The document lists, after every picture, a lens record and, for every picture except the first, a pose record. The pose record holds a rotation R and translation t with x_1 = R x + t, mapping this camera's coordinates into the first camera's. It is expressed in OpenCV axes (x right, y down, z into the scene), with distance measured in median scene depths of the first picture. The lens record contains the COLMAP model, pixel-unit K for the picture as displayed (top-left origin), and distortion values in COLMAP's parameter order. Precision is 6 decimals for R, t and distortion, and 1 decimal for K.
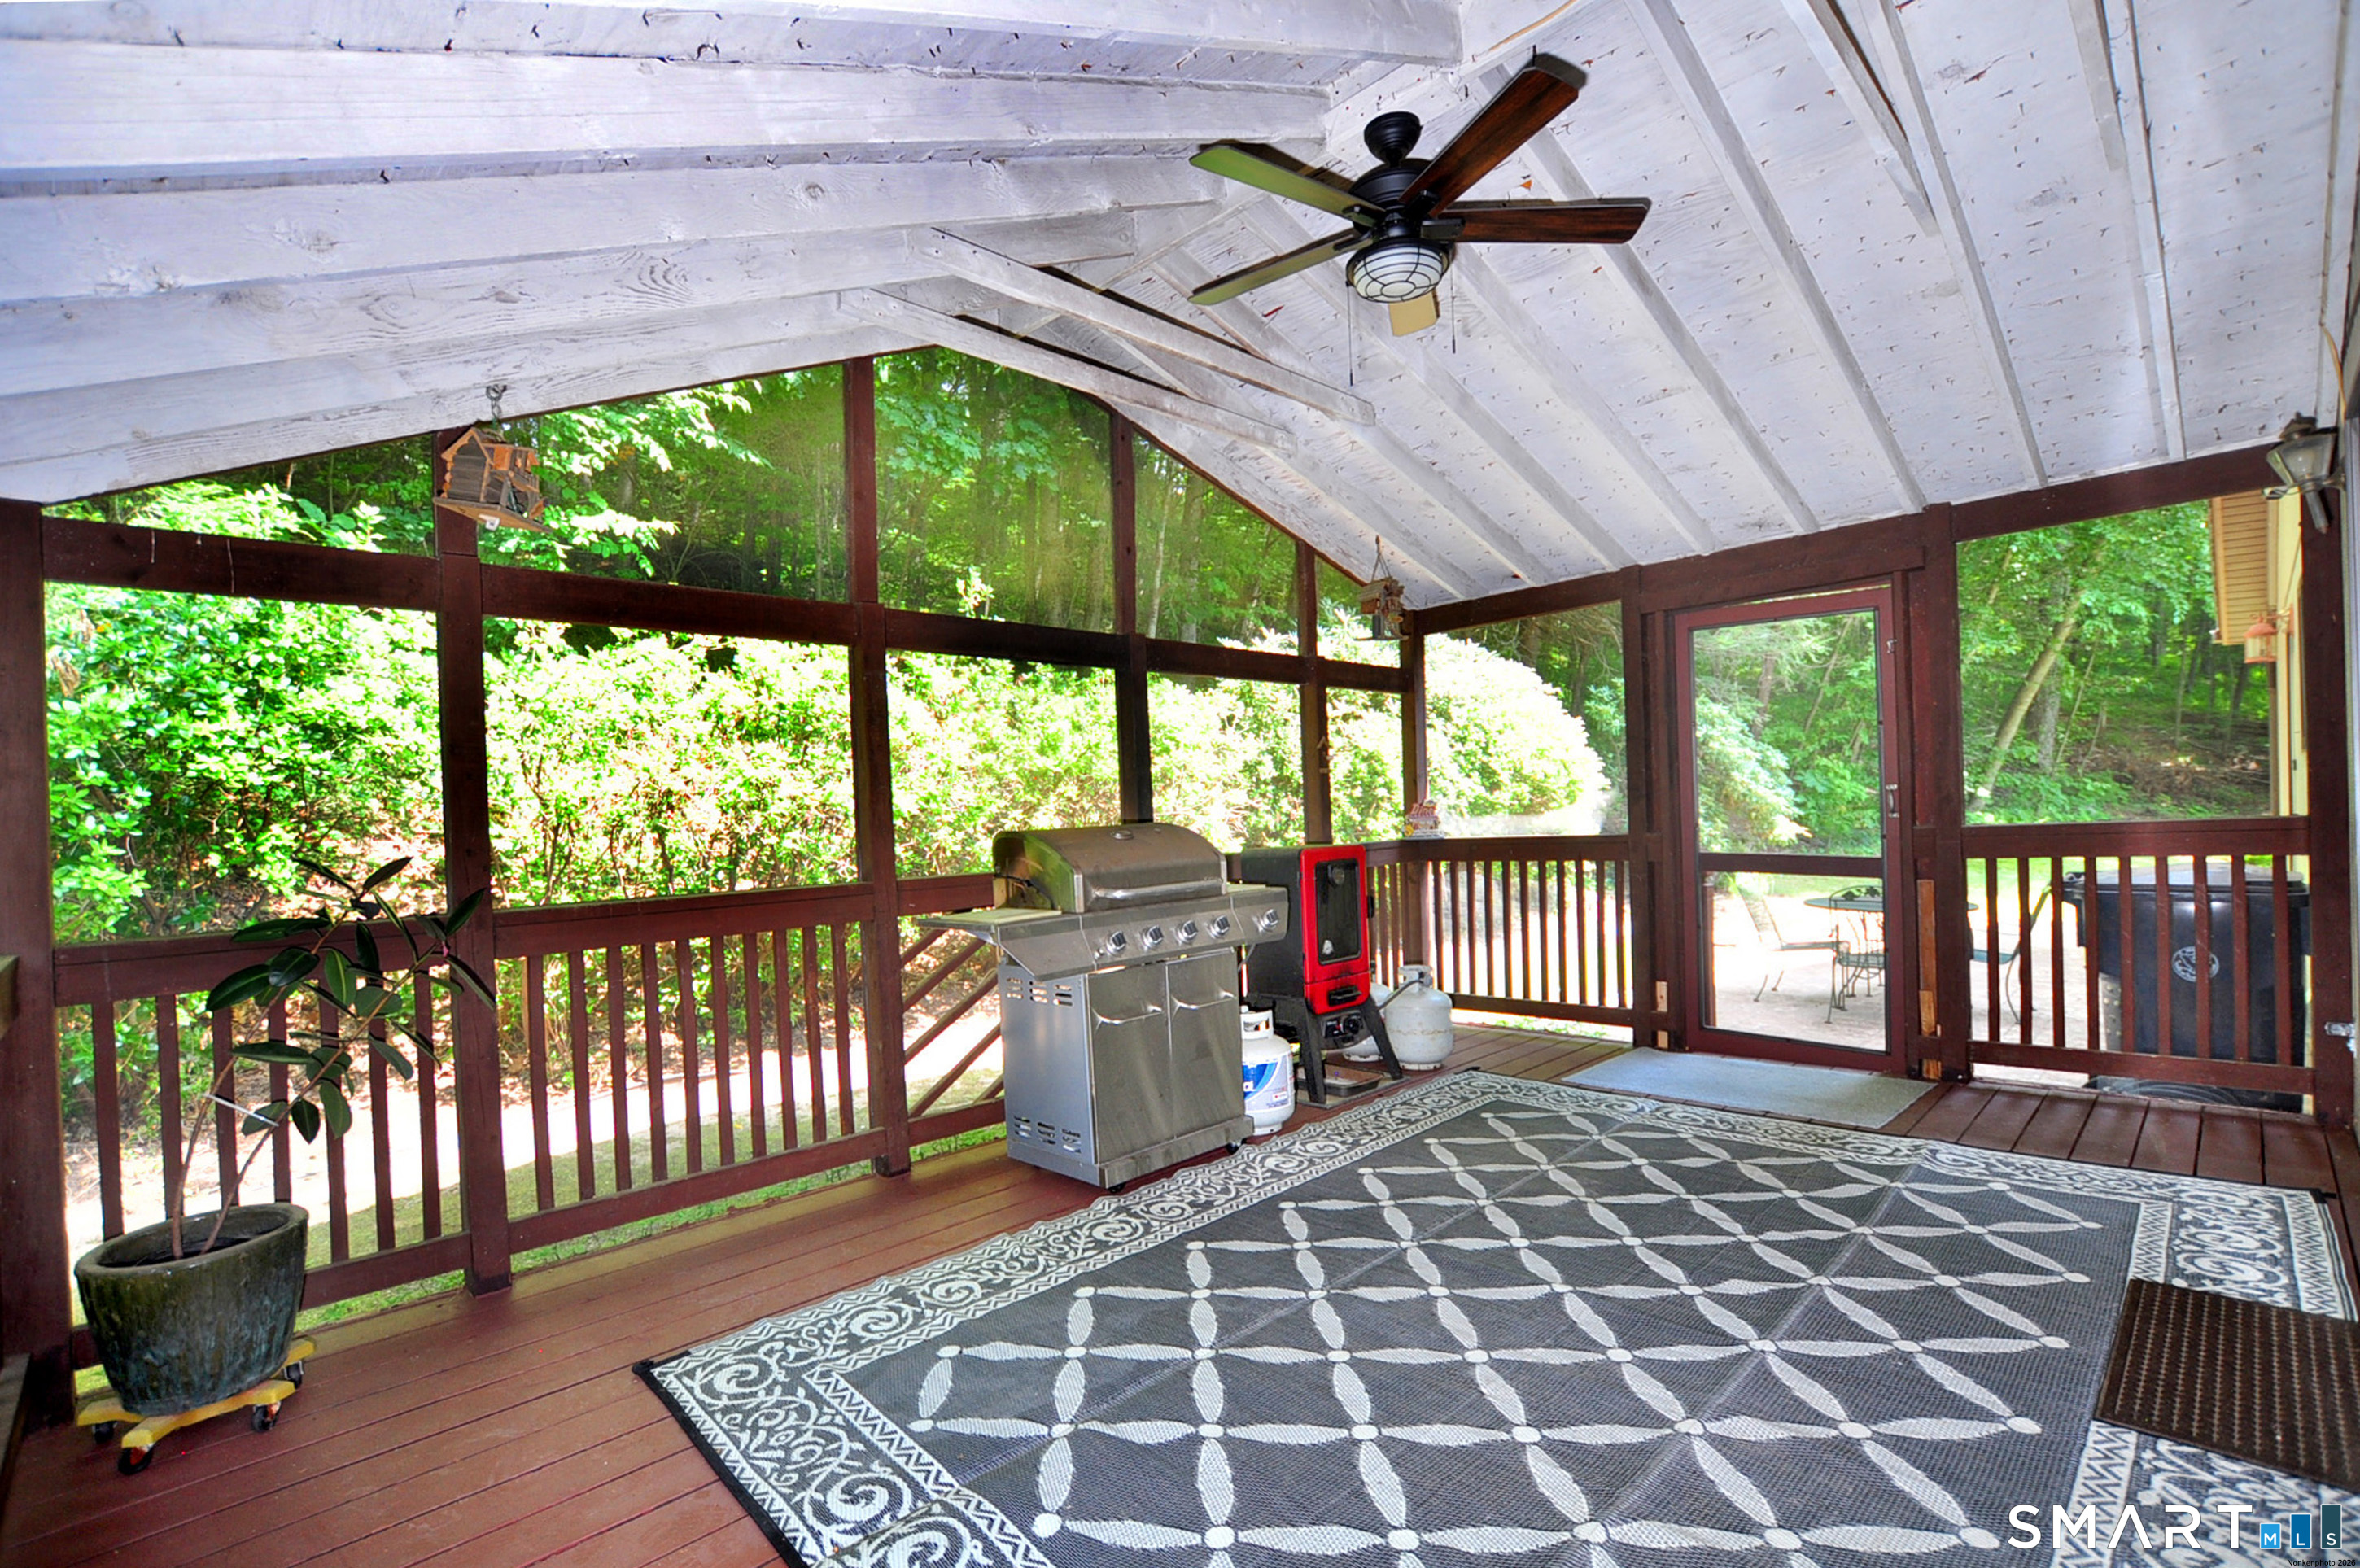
lens RADIAL K [[1090.5, 0, 1212.7], [0, 1090.5, 807.8], [0, 0, 1]] dist [-0.032727, 0.001395]
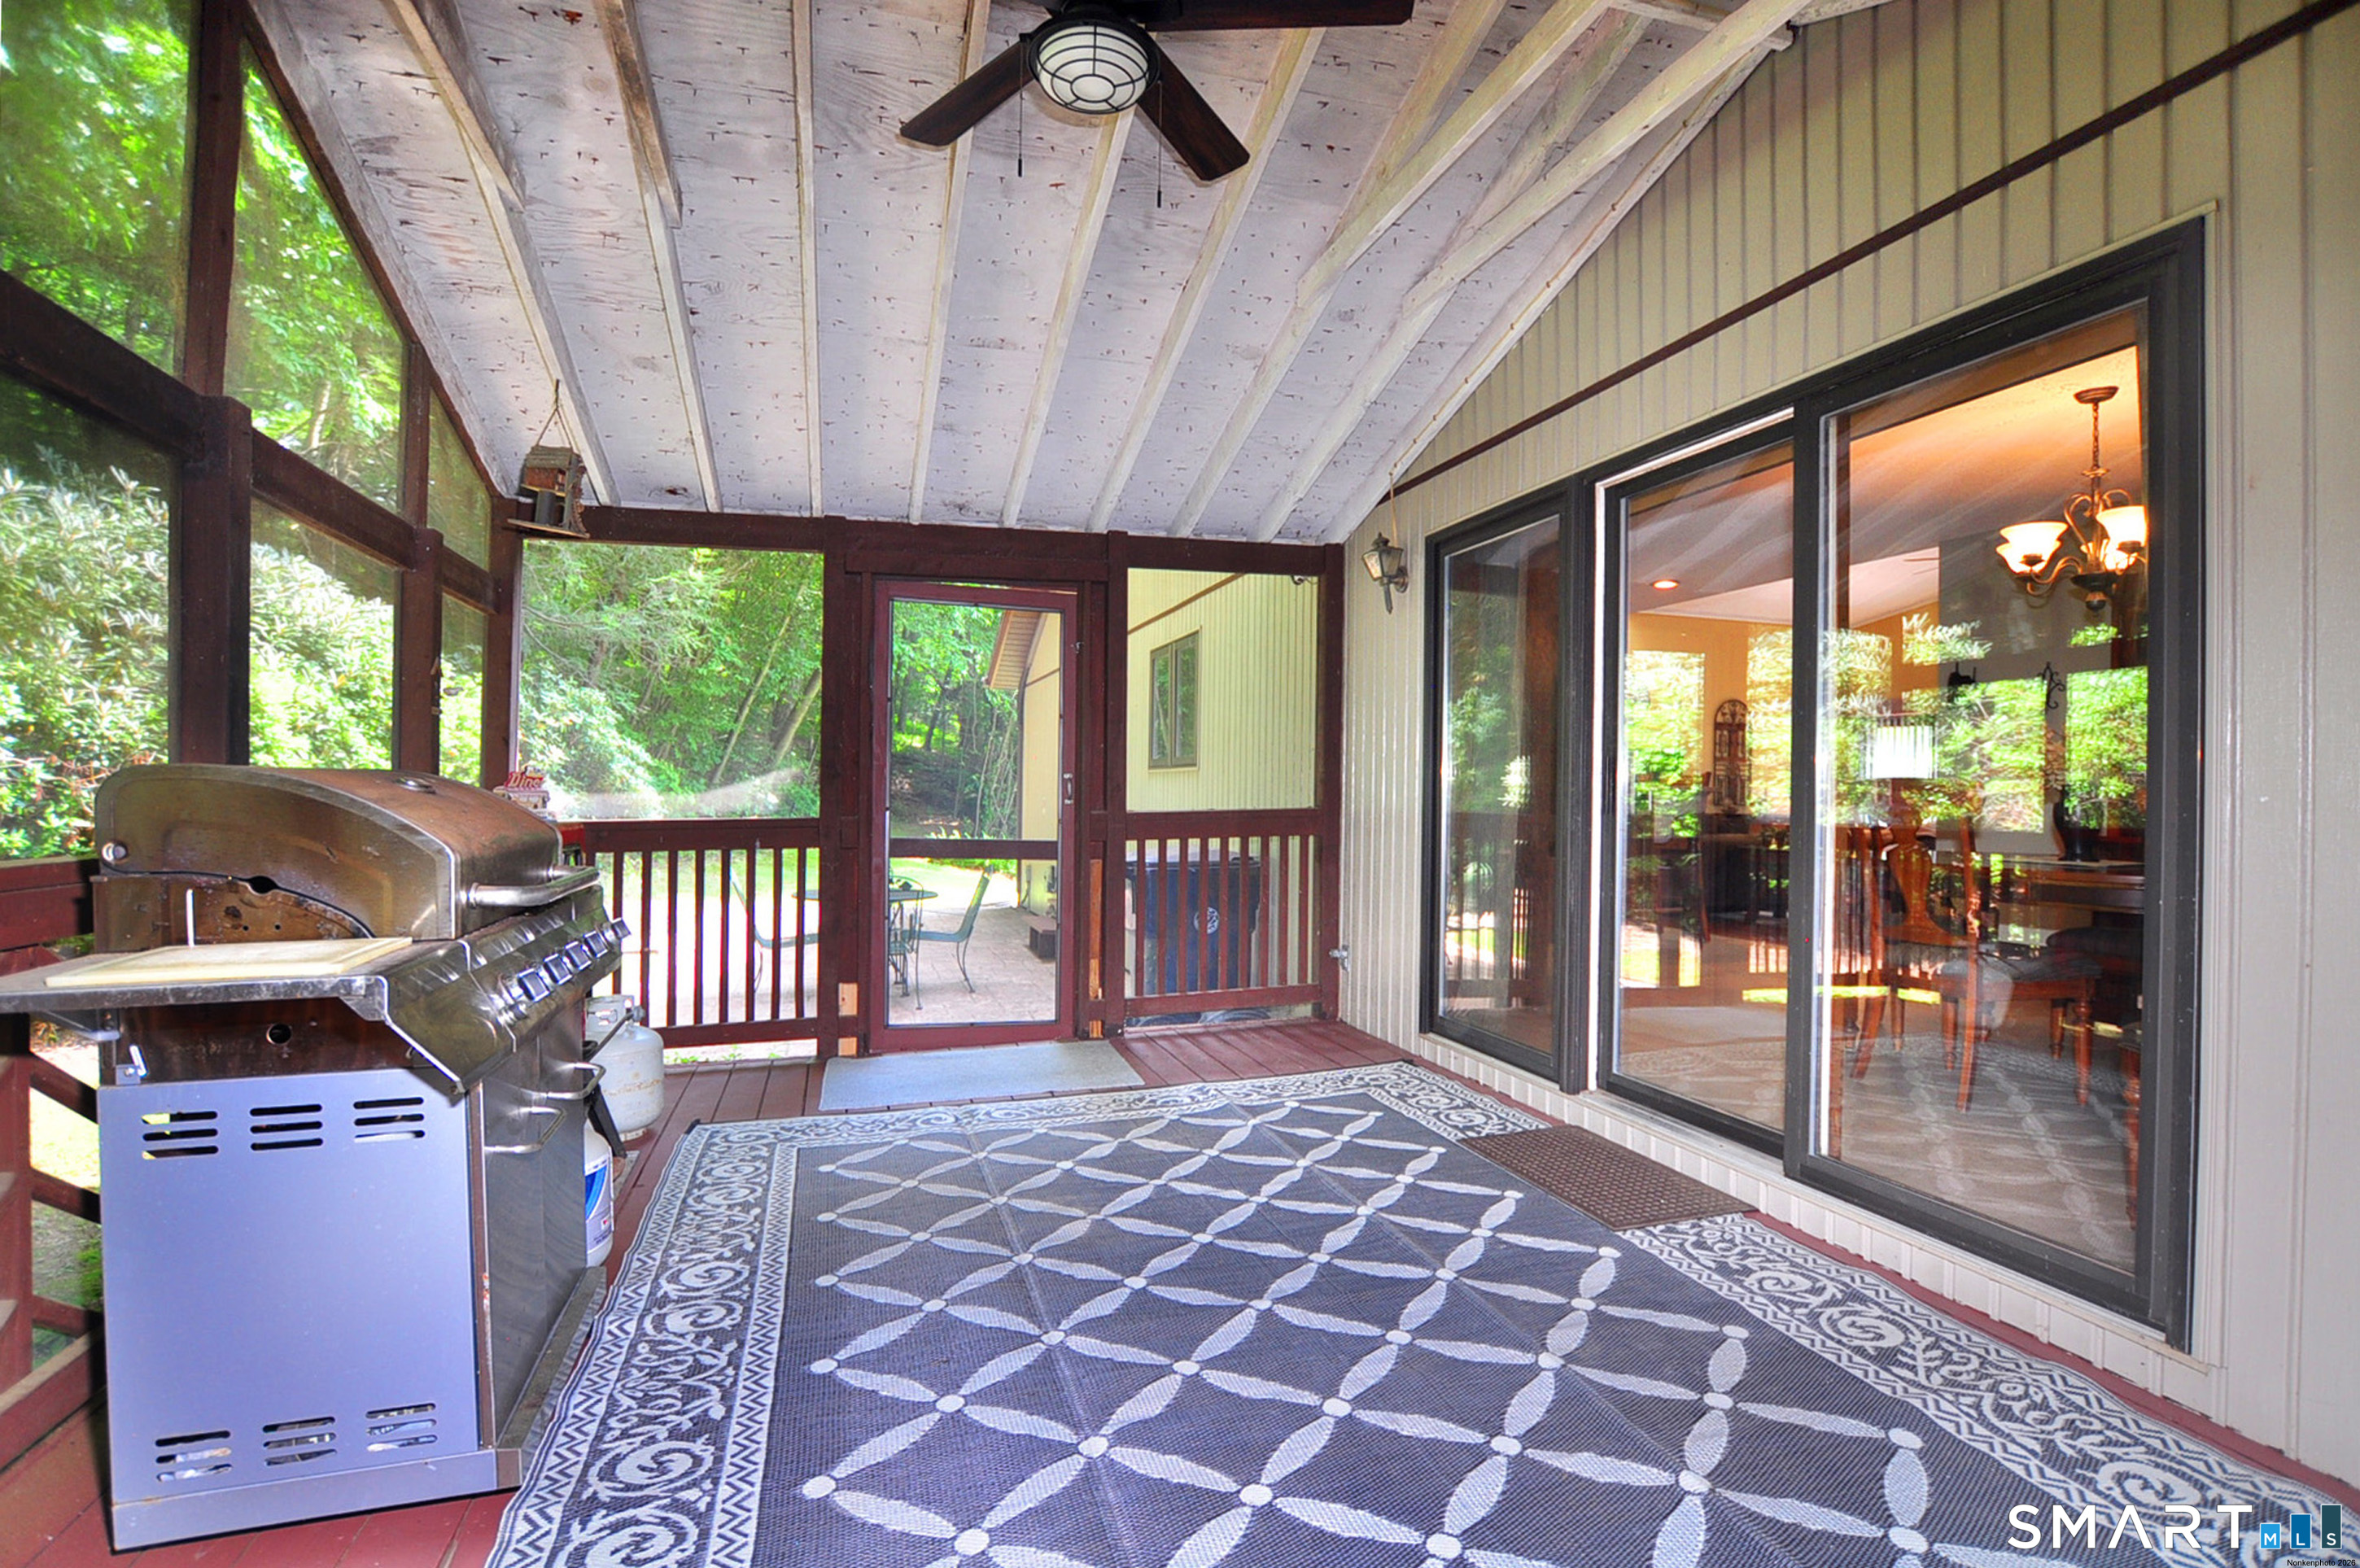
lens RADIAL K [[1090.5, 0, 1184.8], [0, 1090.5, 791.3], [0, 0, 1]] dist [-0.032727, 0.001395]
pose [[0.465801, 0.036037, 0.884156, -0.415963], [-0.018063, 0.999349, -0.031216, 0.037904], [-0.884705, -0.001430, 0.466149, 0.511493]]
